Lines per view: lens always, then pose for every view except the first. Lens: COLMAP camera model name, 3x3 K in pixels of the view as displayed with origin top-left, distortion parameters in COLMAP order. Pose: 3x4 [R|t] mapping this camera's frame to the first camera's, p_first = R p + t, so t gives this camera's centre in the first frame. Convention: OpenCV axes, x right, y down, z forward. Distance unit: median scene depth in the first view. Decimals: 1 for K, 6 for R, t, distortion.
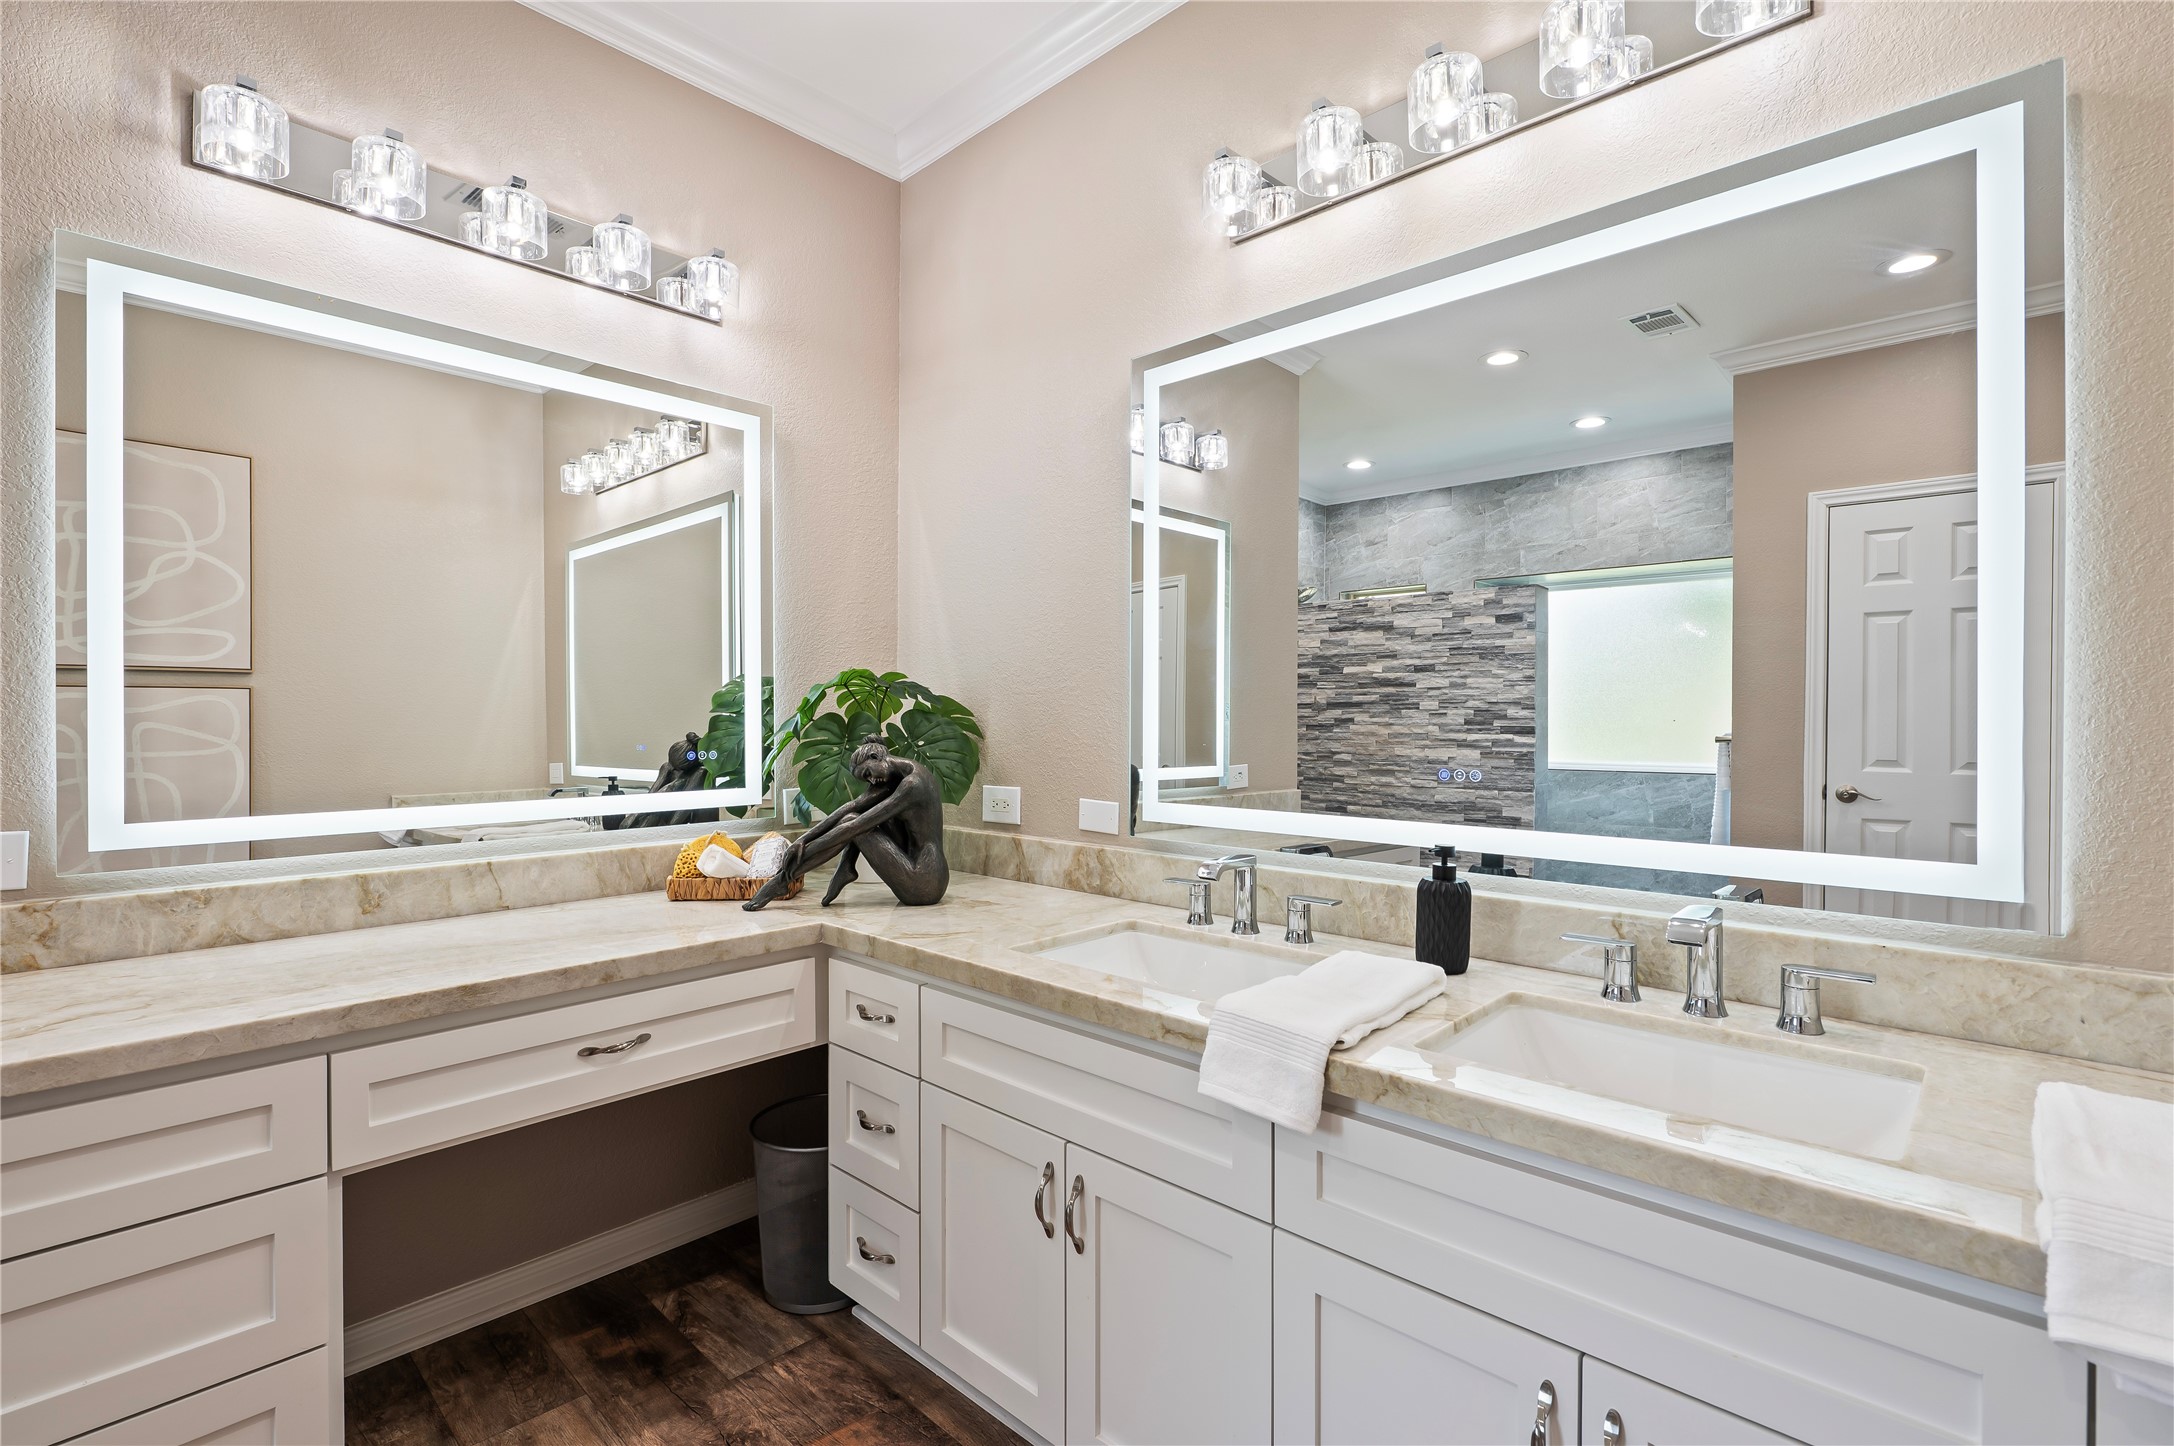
lens RADIAL K [[1027.4, 0, 1077.5], [0, 1027.4, 718.0], [0, 0, 1]] dist [-0.005273, -0.000138]
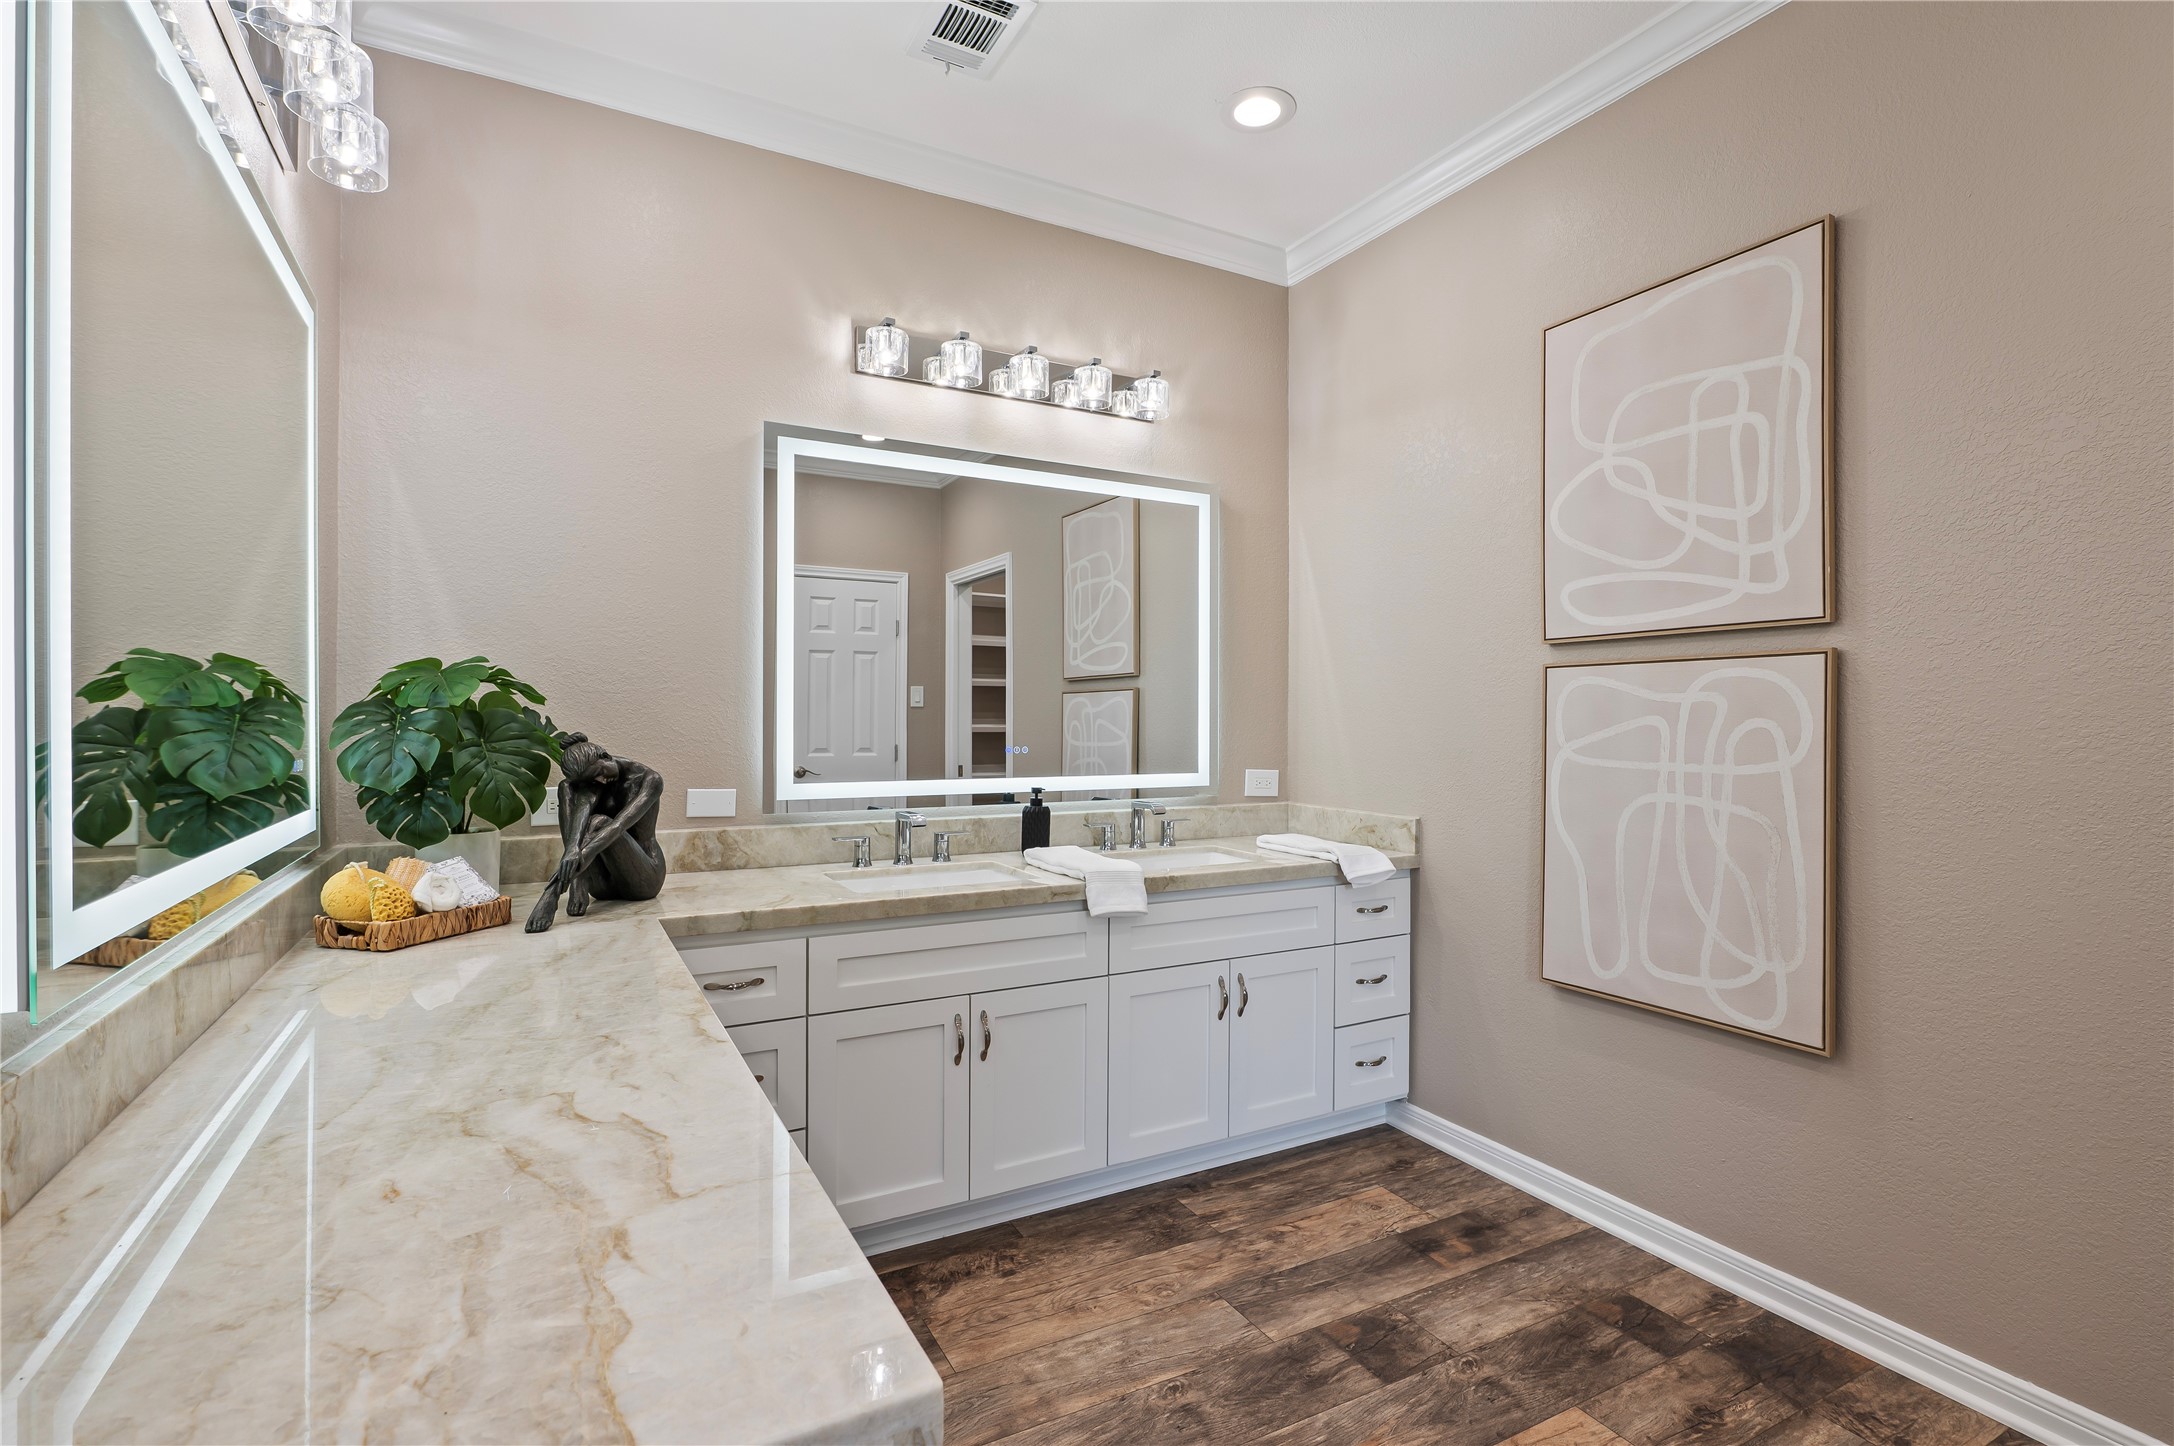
lens RADIAL K [[1027.4, 0, 1071.3], [0, 1027.4, 725.9], [0, 0, 1]] dist [-0.005273, -0.000138]
pose [[0.289446, 0.000045, 0.957194, -1.377529], [0.001106, 0.999999, -0.000381, 0.015002], [-0.957194, 0.001169, 0.289445, 0.410646]]
